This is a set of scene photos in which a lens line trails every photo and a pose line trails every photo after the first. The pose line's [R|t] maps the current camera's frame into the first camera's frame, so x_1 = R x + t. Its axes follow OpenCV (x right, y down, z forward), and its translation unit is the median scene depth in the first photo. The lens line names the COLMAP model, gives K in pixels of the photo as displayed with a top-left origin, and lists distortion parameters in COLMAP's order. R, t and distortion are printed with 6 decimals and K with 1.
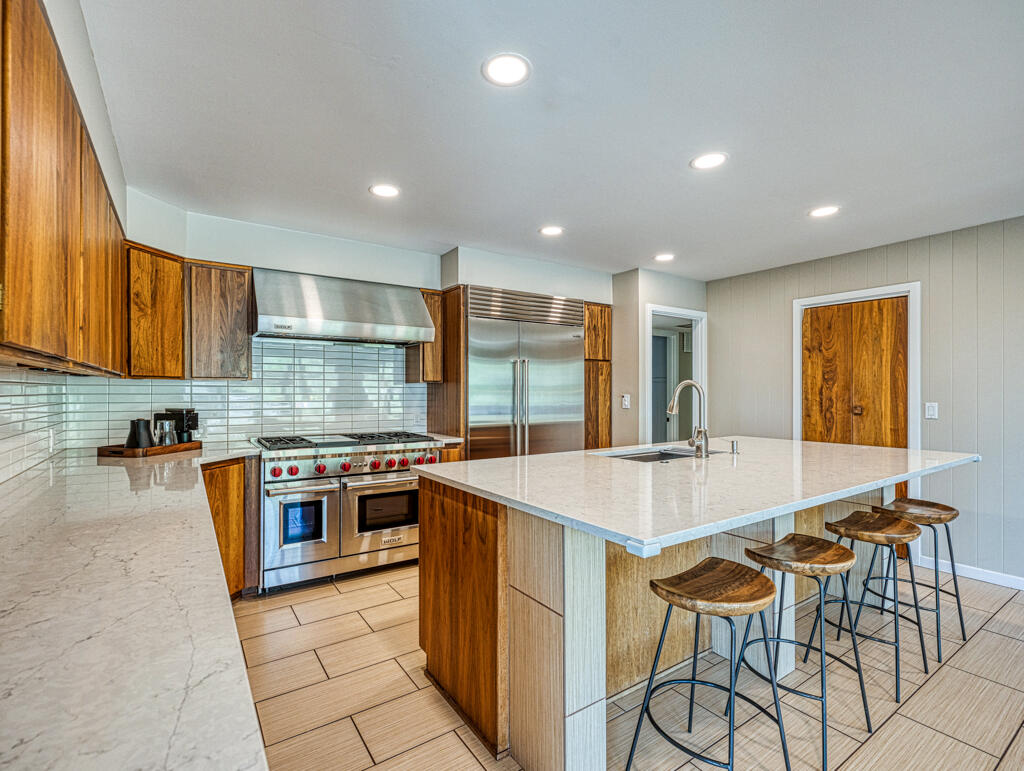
lens RADIAL K [[471.2, 0, 507.7], [0, 471.2, 390.8], [0, 0, 1]] dist [-0.000642, 0.000722]
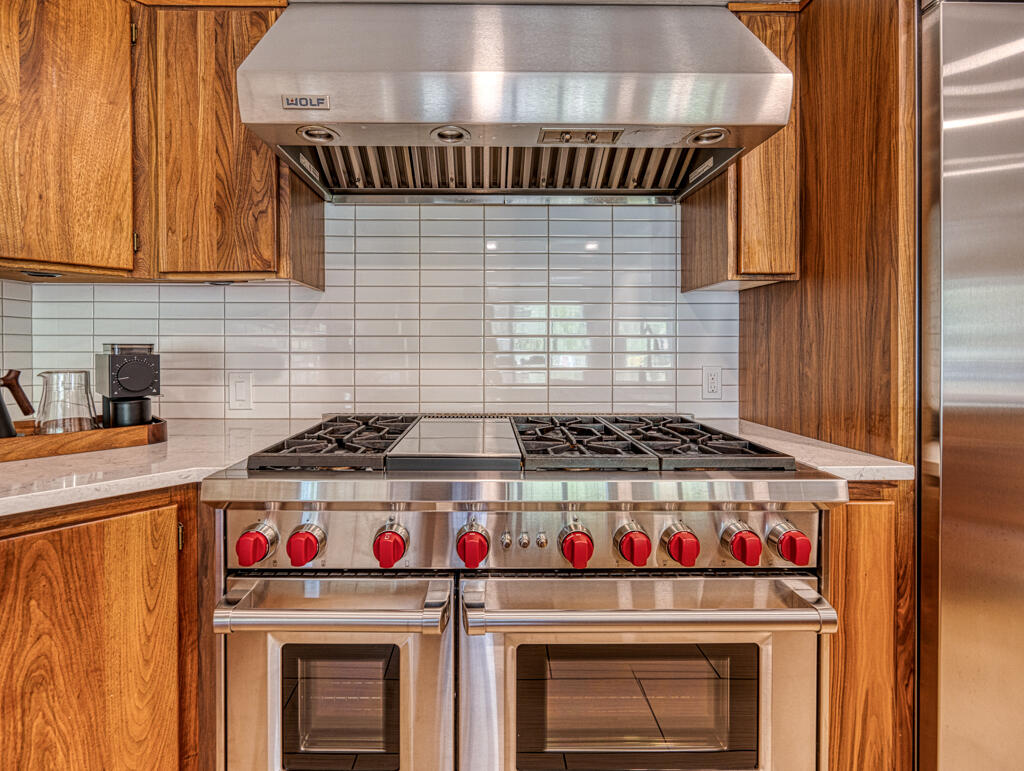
lens RADIAL K [[471.2, 0, 490.5], [0, 471.2, 347.8], [0, 0, 1]] dist [-0.000642, 0.000722]
pose [[0.833372, -0.002217, -0.552709, -0.176658], [0.002472, 0.999997, -0.000283, 0.039965], [0.552708, -0.001131, 0.833374, 0.779889]]
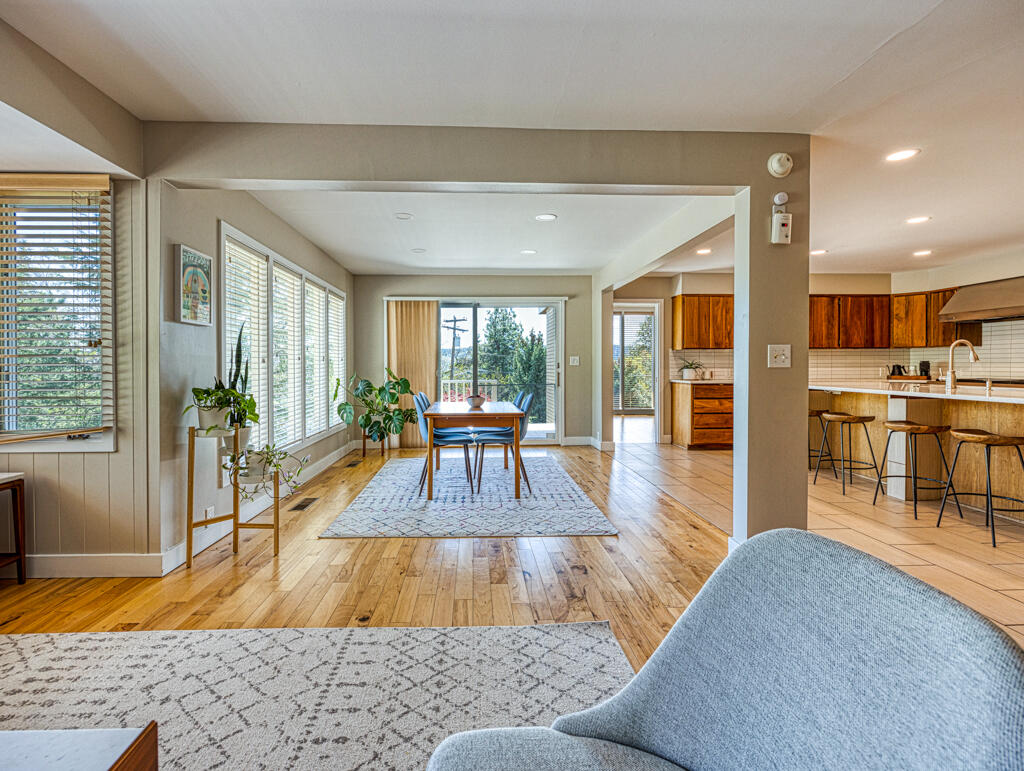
lens RADIAL K [[471.2, 0, 482.7], [0, 471.2, 370.3], [0, 0, 1]] dist [-0.000642, 0.000722]
pose [[-0.529081, 0.009621, -0.848517, 2.141277], [0.001646, 0.999945, 0.010312, 0.052762], [0.848570, 0.004059, -0.529068, 0.390262]]
